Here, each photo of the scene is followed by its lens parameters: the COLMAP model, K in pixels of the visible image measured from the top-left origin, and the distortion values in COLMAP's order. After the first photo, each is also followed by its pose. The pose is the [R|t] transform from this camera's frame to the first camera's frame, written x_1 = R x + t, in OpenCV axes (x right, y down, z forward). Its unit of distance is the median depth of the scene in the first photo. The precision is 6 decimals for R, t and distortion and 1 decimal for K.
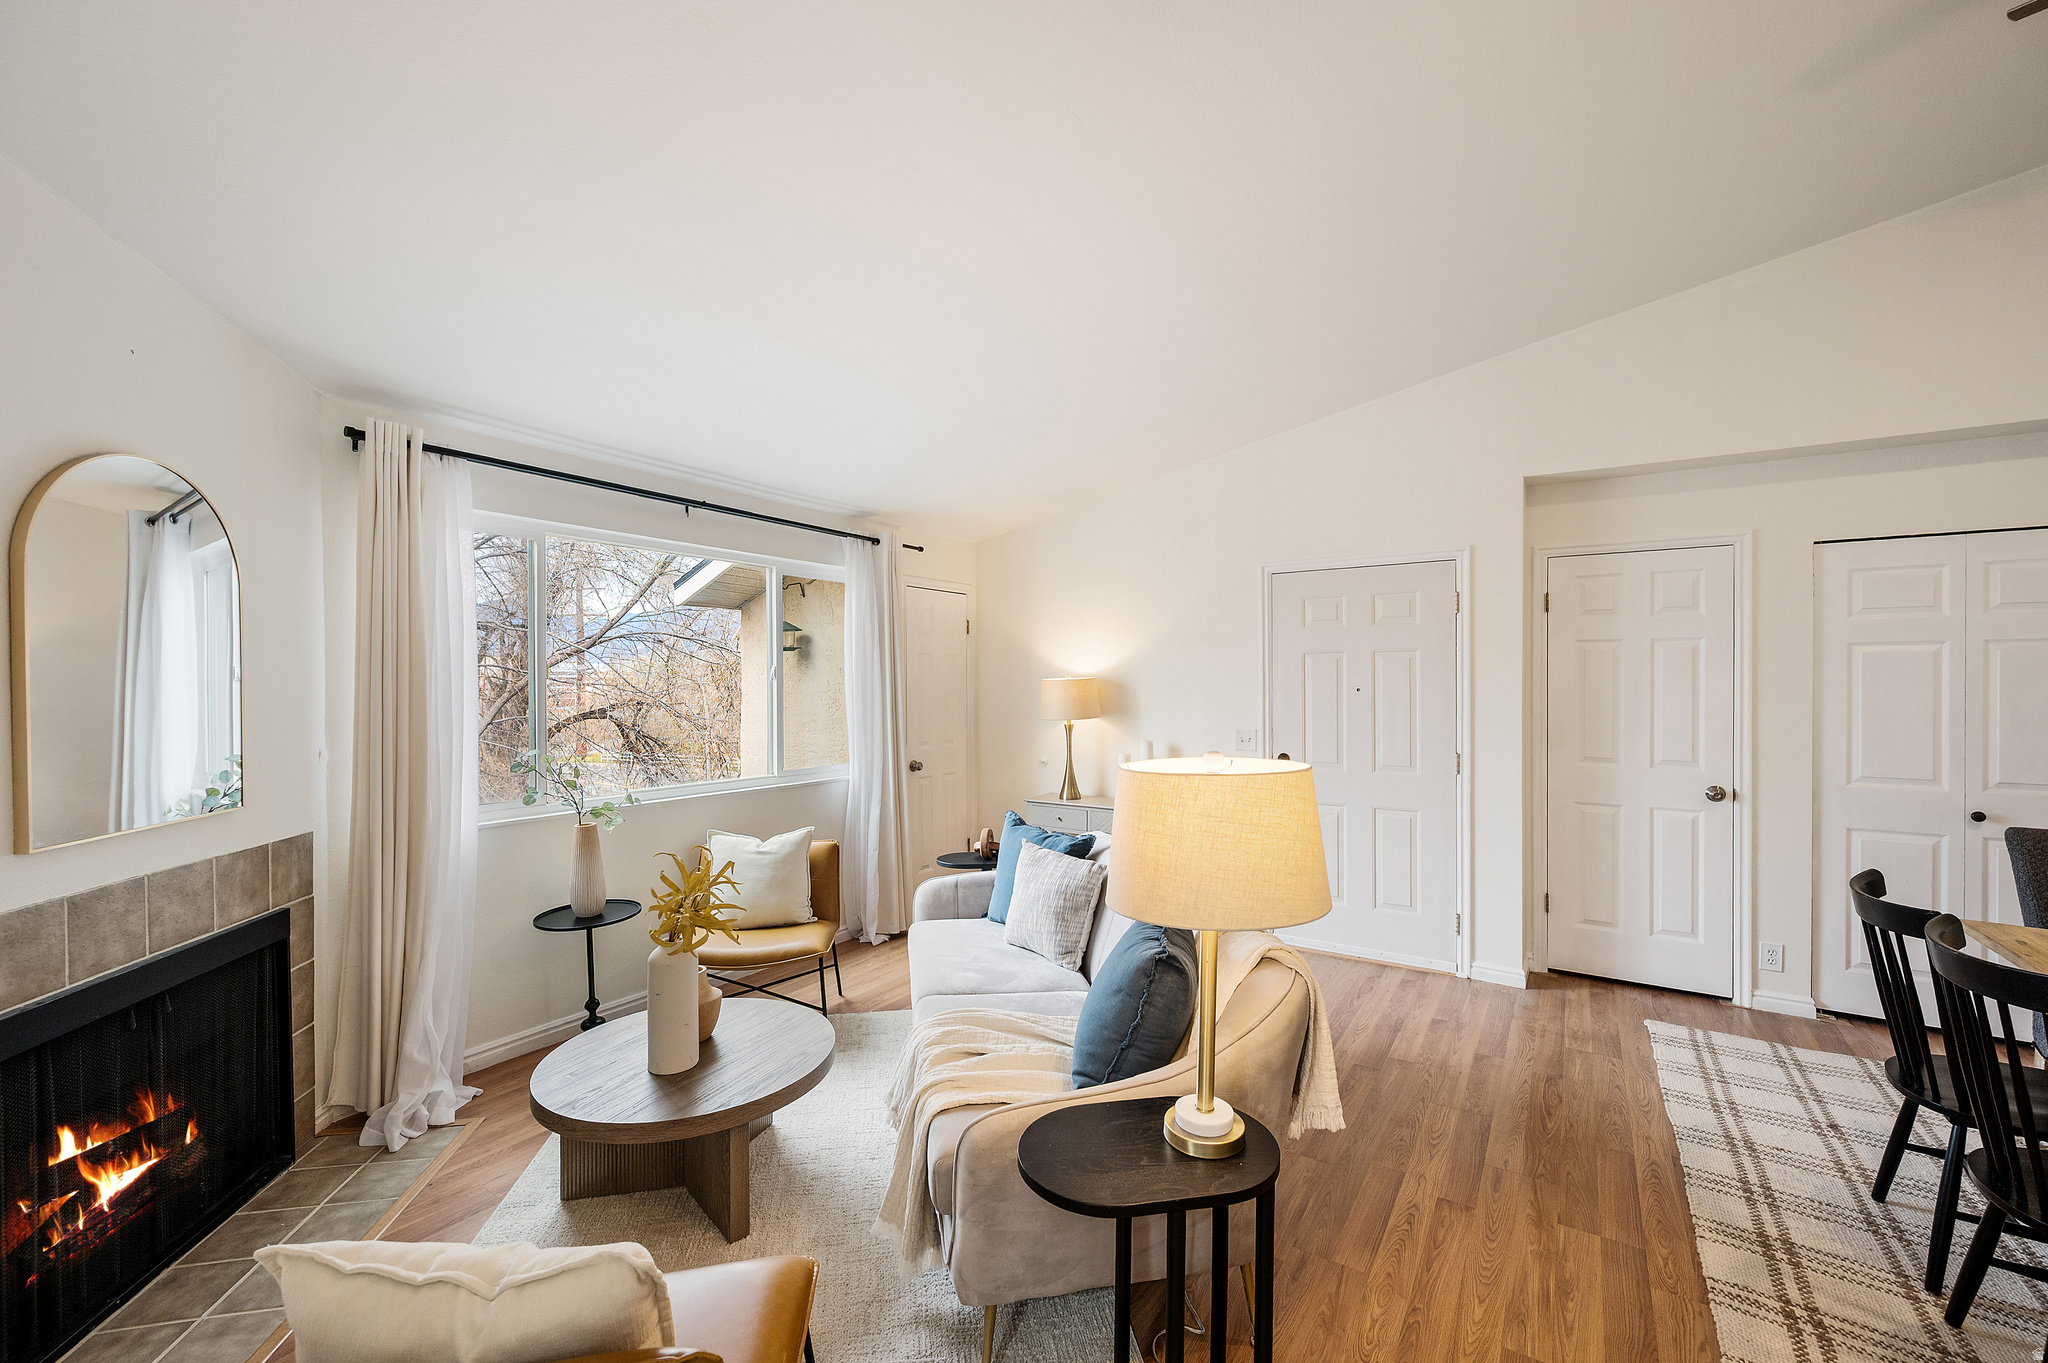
lens RADIAL K [[815.4, 0, 1051.2], [0, 815.4, 680.9], [0, 0, 1]] dist [0.000173, 0.000249]
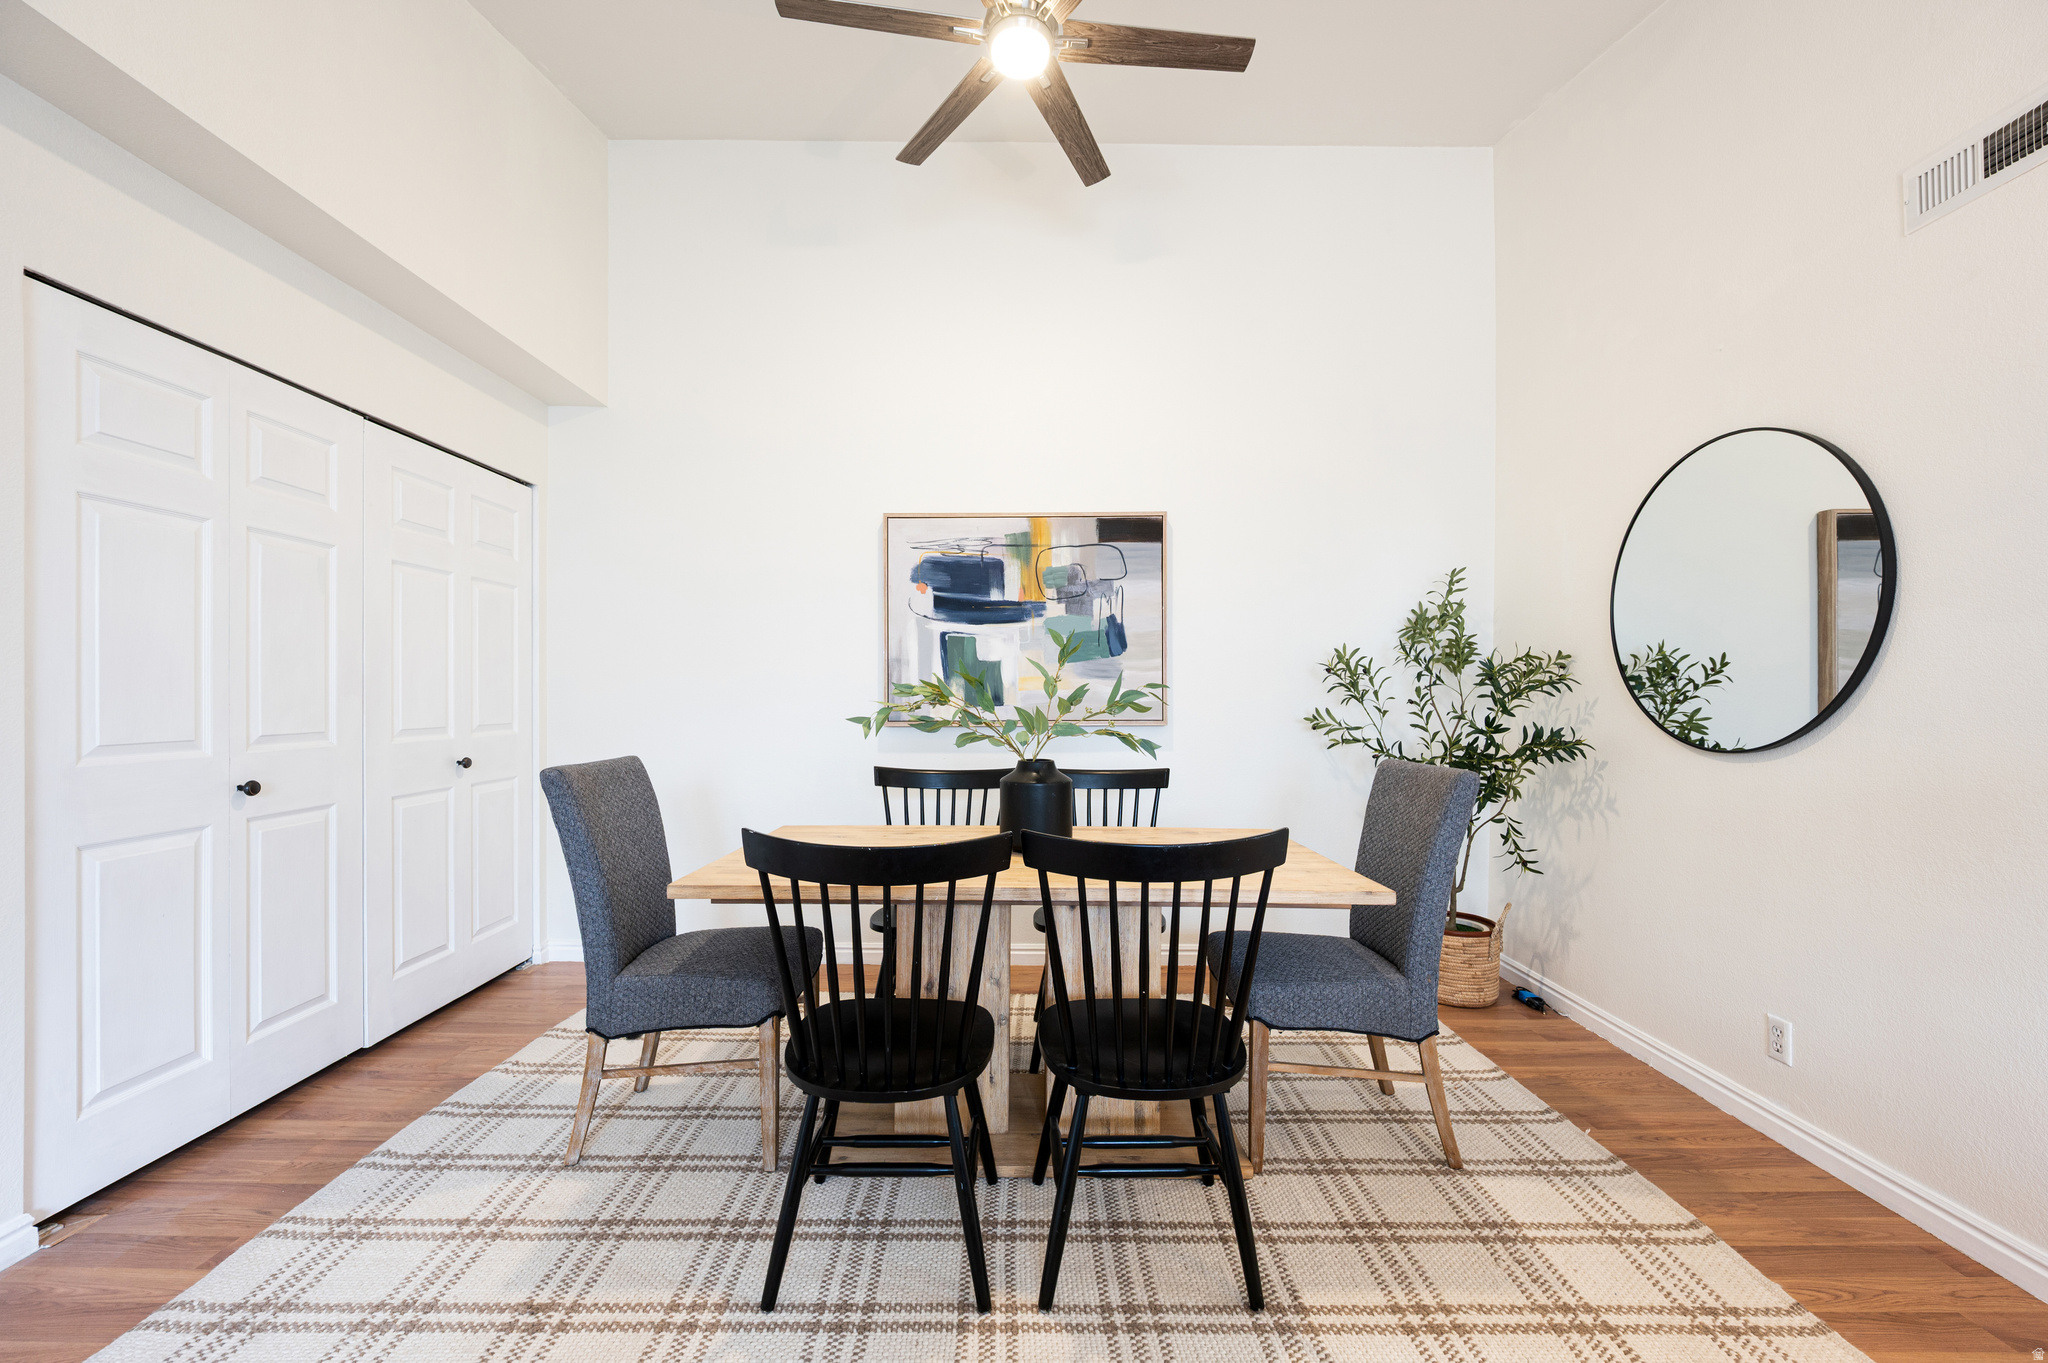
lens RADIAL K [[815.4, 0, 1020.5], [0, 815.4, 695.6], [0, 0, 1]] dist [0.000173, 0.000249]
pose [[-0.525463, -0.020664, 0.850565, 0.270785], [-0.005856, 0.999769, 0.020671, 0.088150], [-0.850796, 0.005881, -0.525463, 0.974949]]
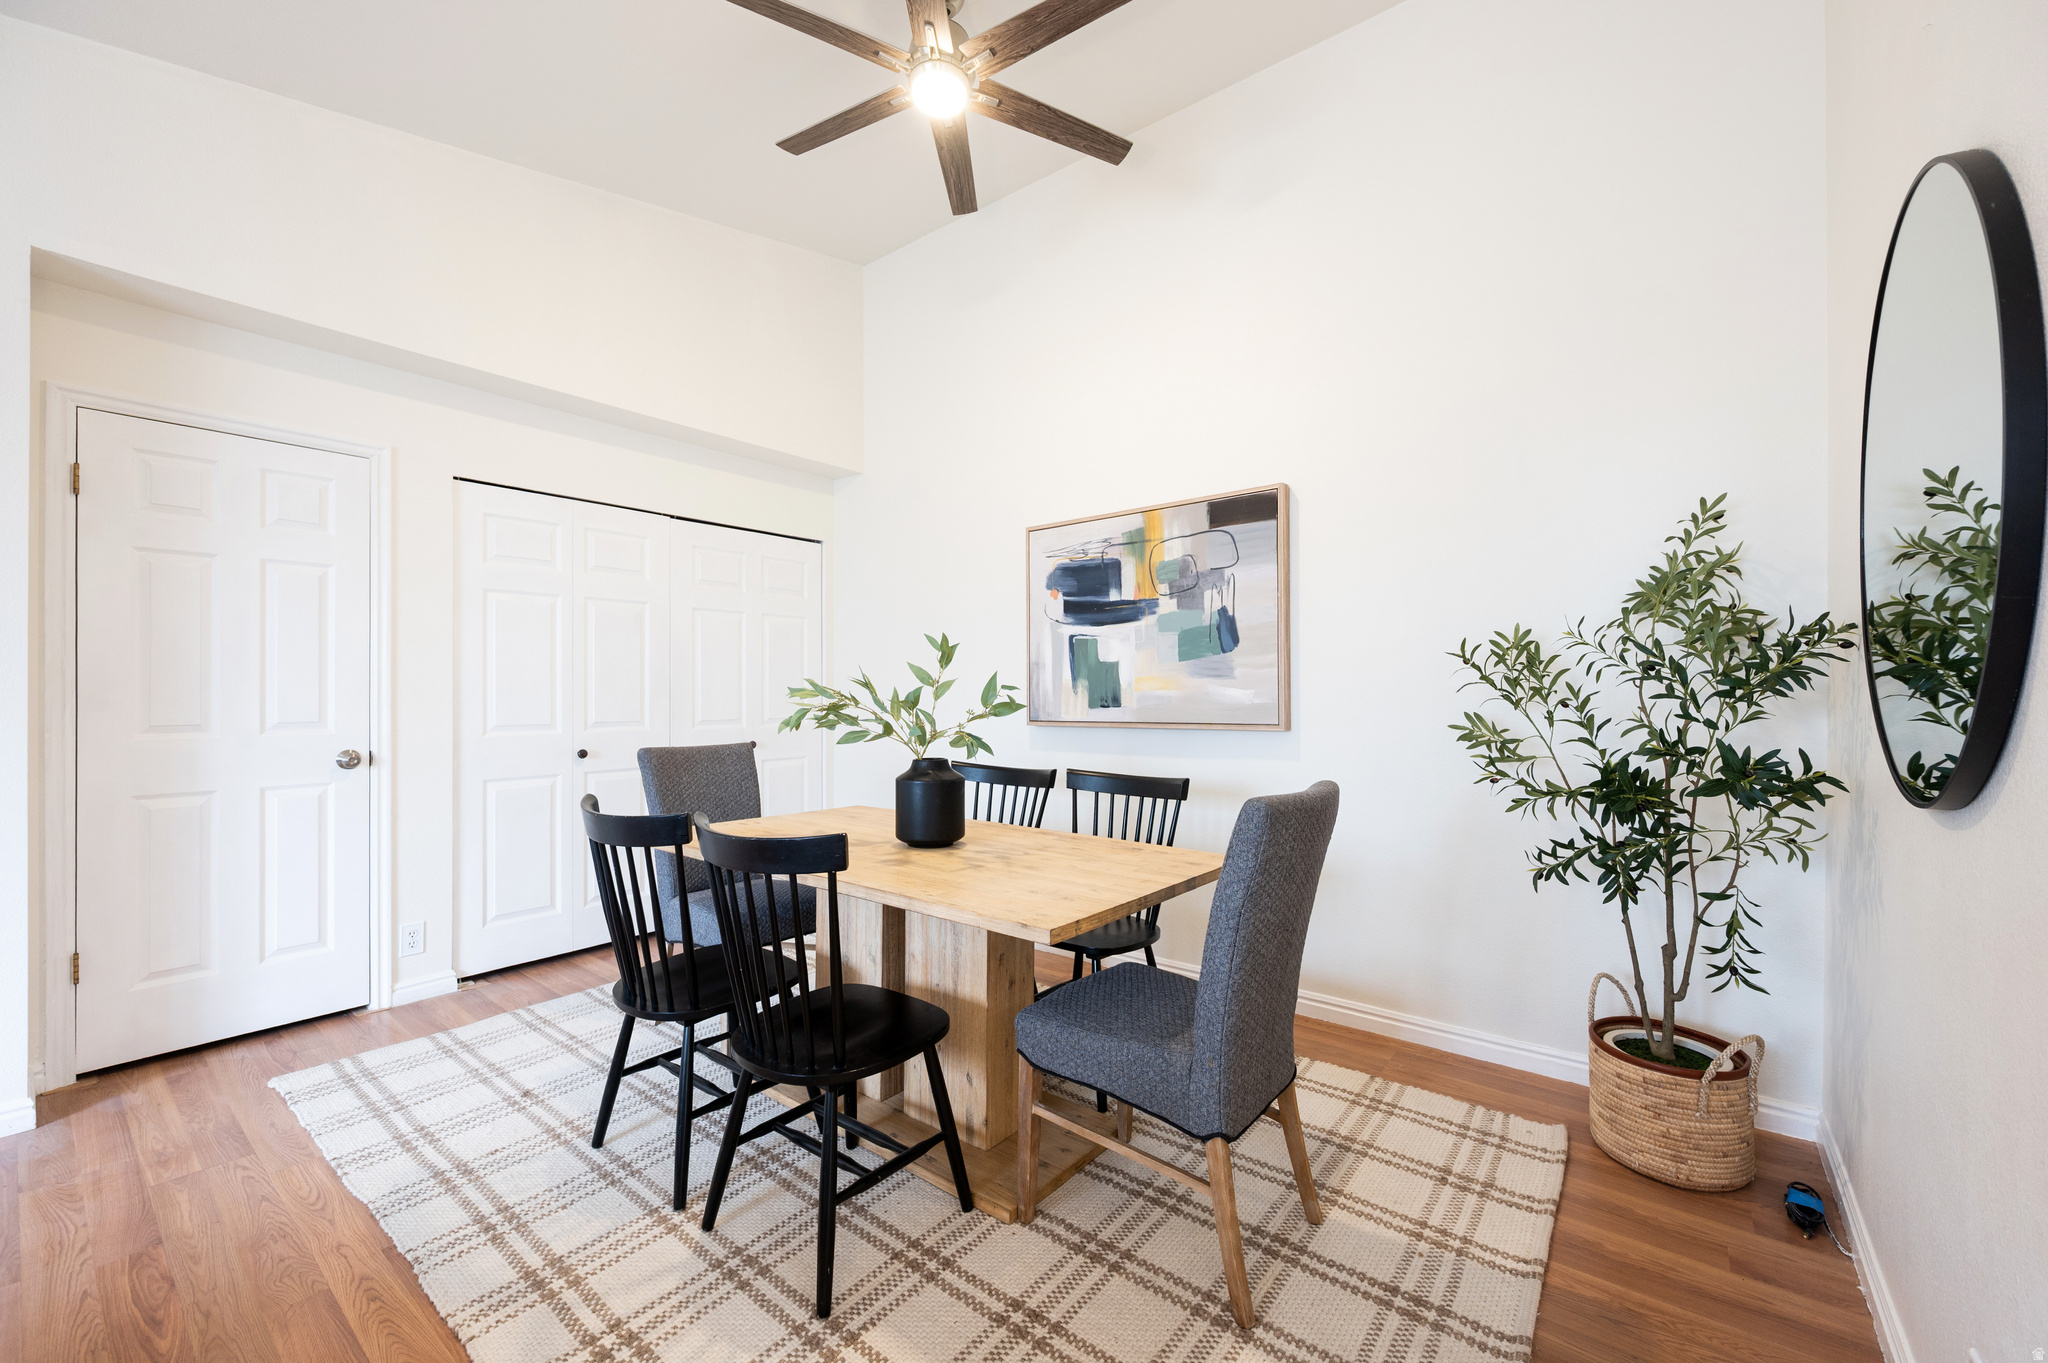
lens RADIAL K [[815.4, 0, 1024.2], [0, 815.4, 681.7], [0, 0, 1]] dist [0.000173, 0.000249]
pose [[0.112053, 0.010470, 0.993647, 0.122340], [0.003611, 0.999934, -0.010944, 0.103497], [-0.993696, 0.004815, 0.112008, 0.346231]]
